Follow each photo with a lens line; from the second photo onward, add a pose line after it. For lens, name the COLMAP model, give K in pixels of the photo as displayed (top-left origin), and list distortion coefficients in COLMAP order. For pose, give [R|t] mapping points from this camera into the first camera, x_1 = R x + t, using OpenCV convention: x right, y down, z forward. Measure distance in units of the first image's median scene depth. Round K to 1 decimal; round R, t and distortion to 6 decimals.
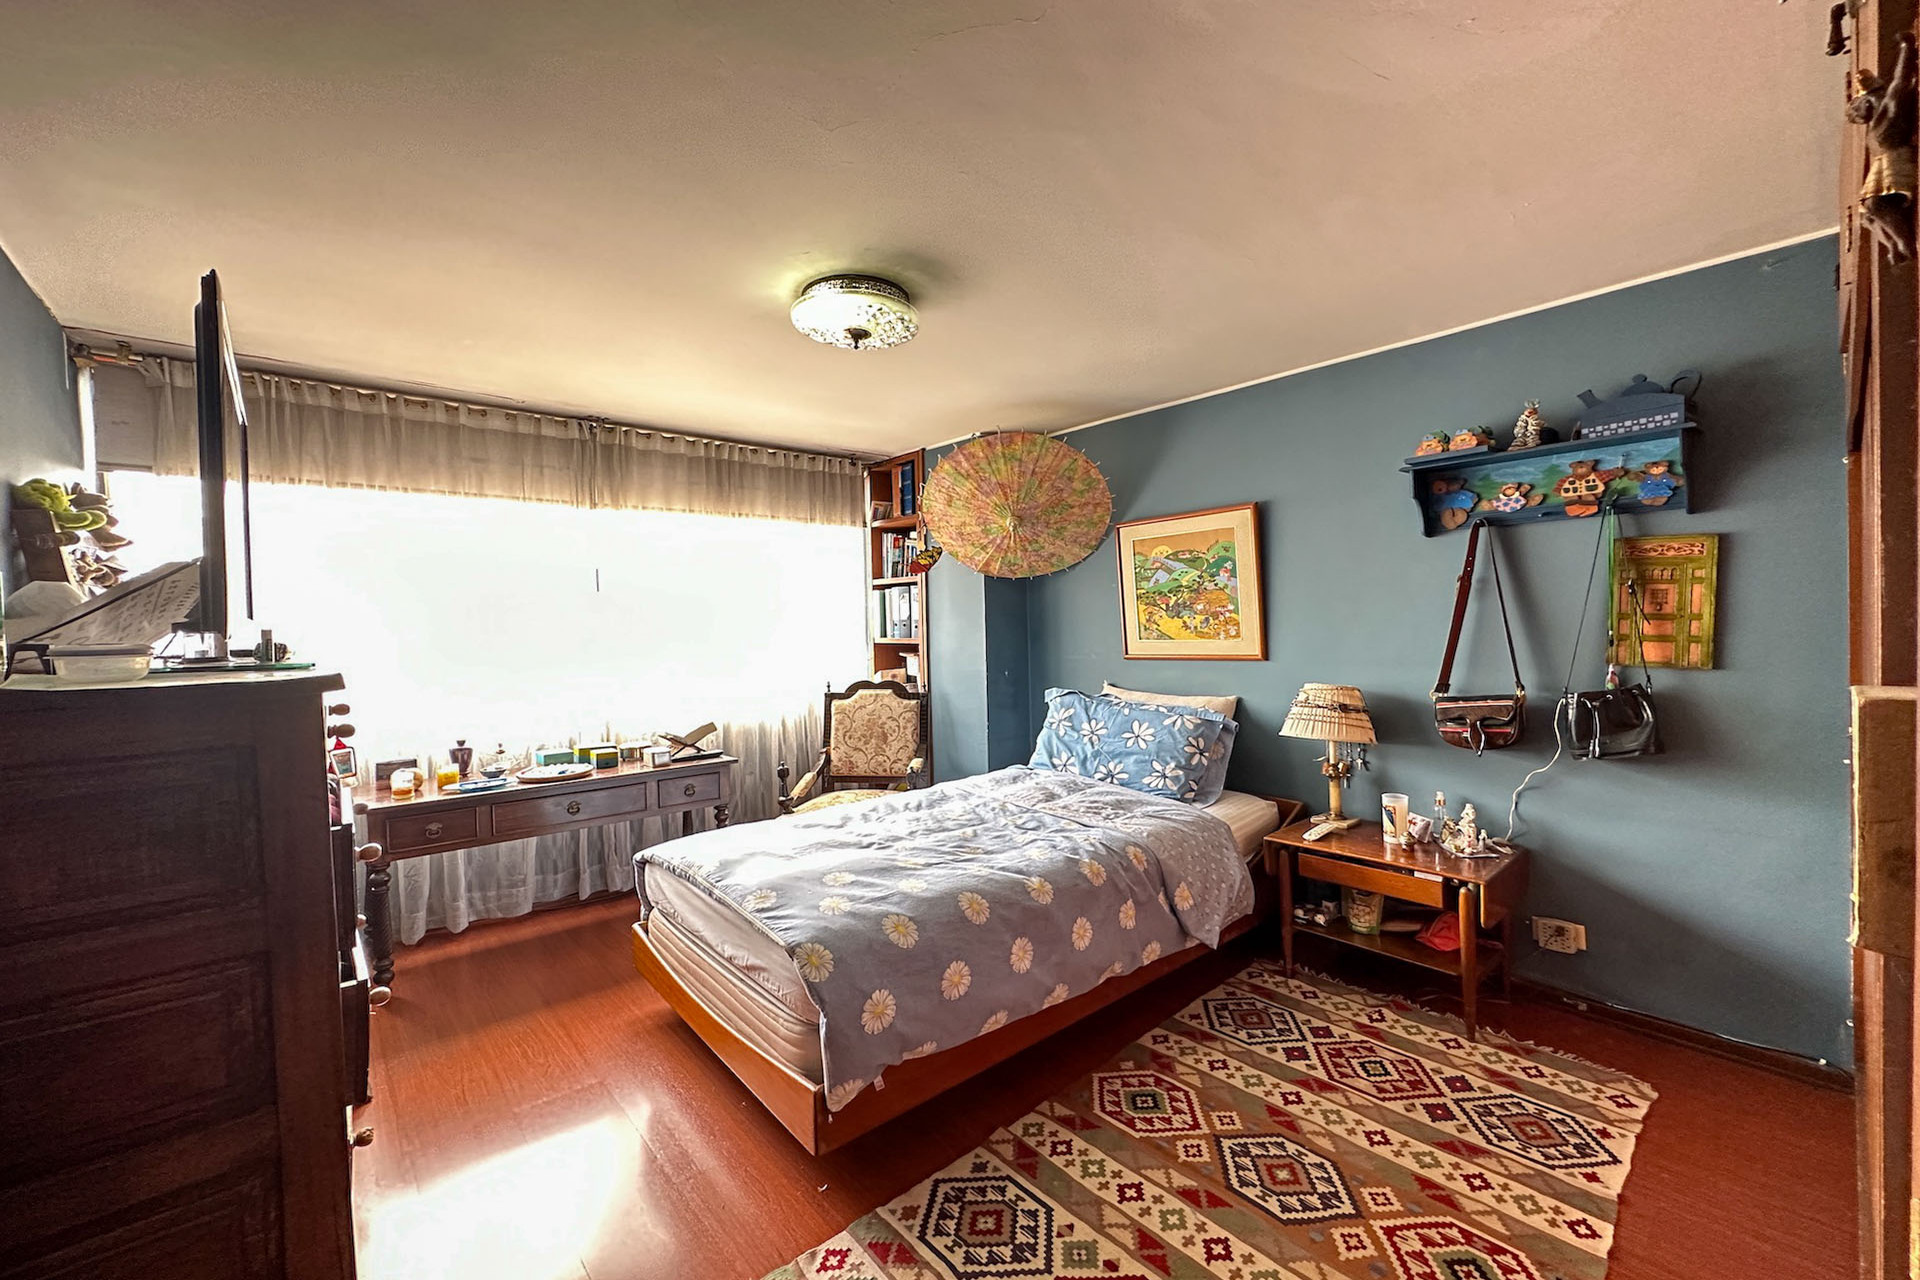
lens RADIAL K [[765.8, 0, 957.7], [0, 765.8, 642.9], [0, 0, 1]] dist [0.000780, -0.000040]
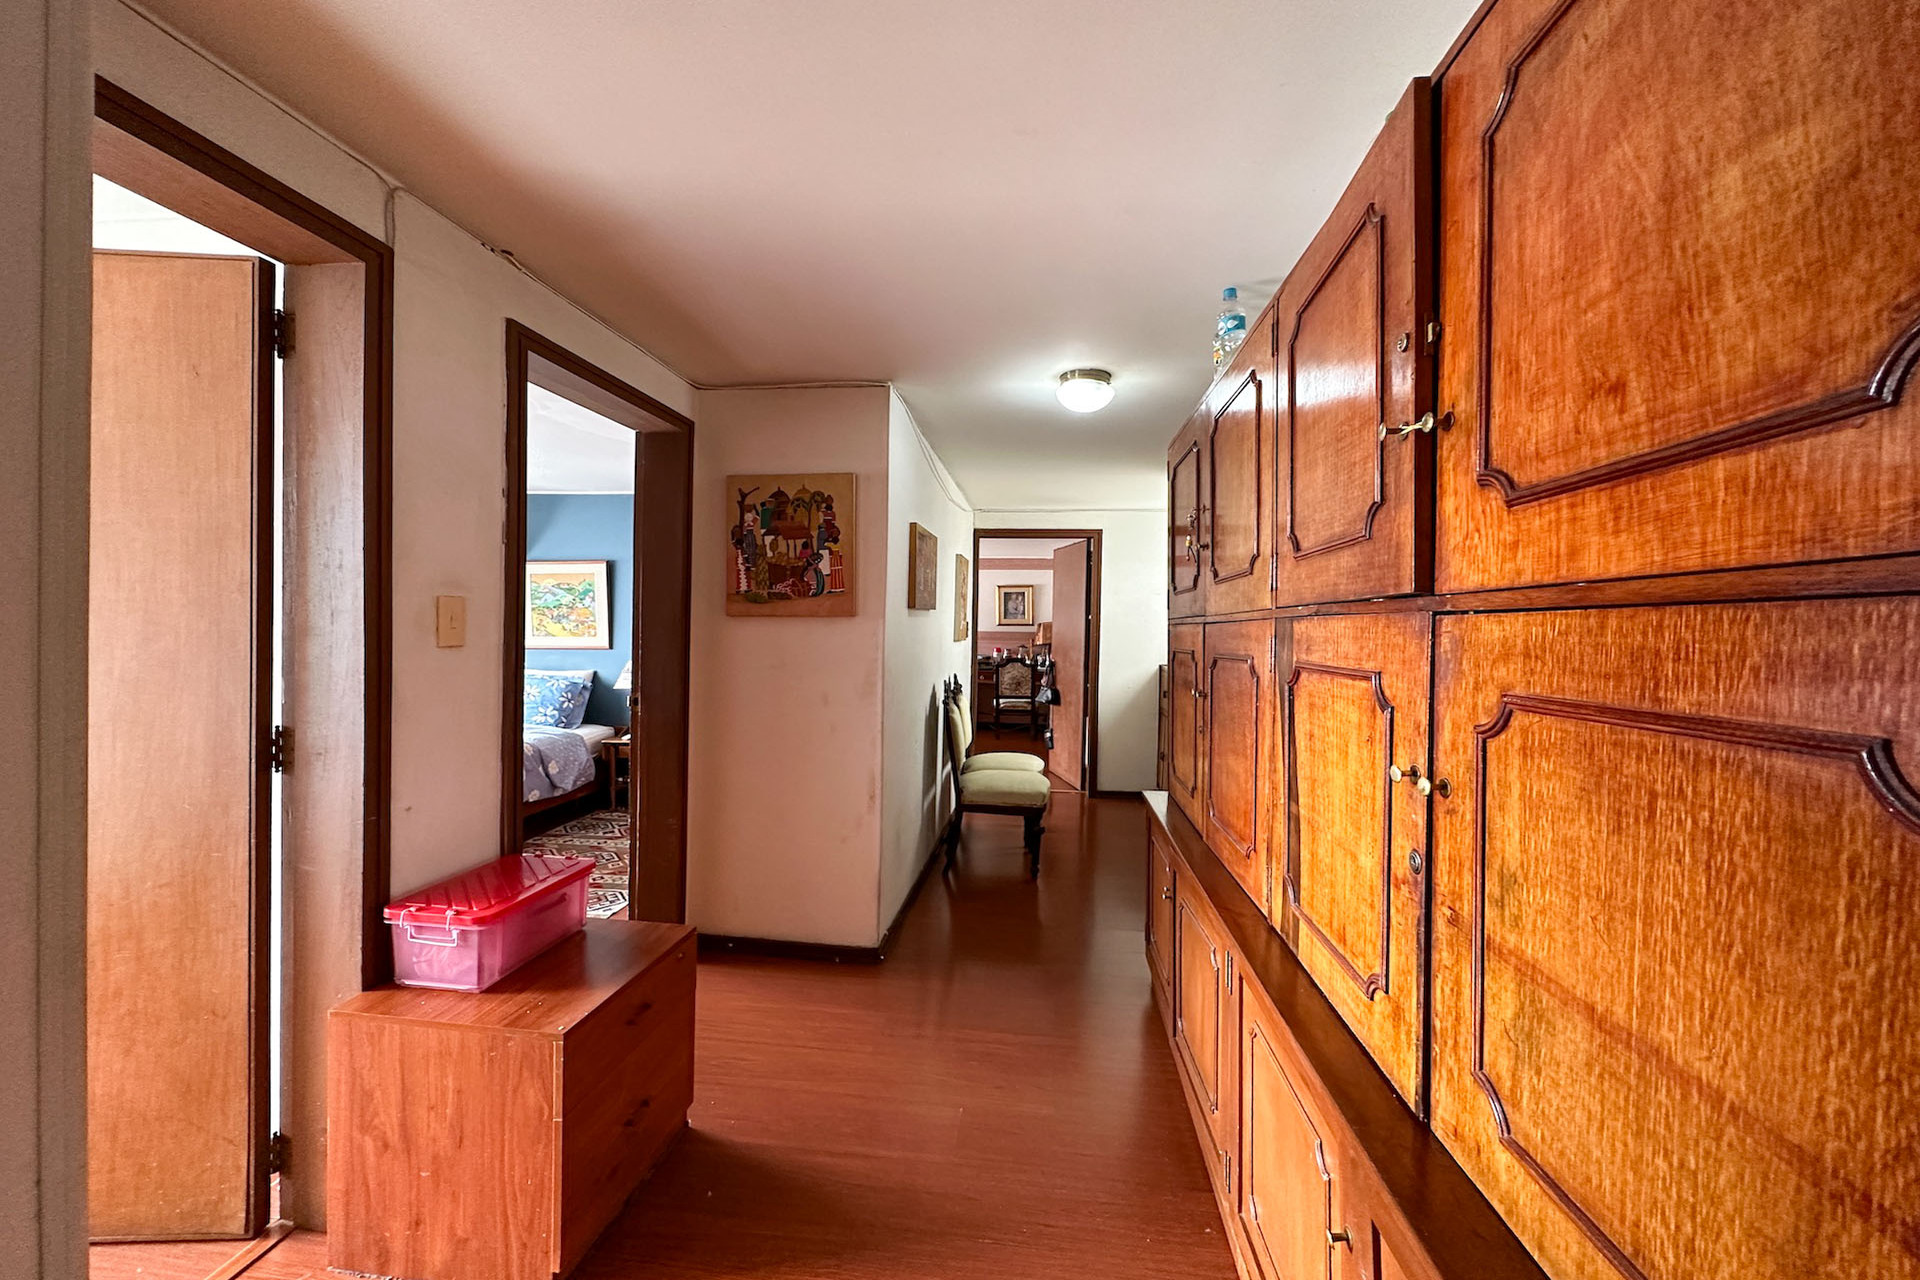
lens RADIAL K [[765.8, 0, 952.5], [0, 765.8, 634.3], [0, 0, 1]] dist [0.000780, -0.000040]
pose [[0.741987, 0.025218, 0.669940, -0.212414], [-0.018006, 0.999681, -0.017688, 0.004341], [-0.670172, 0.001061, 0.742205, -0.897774]]
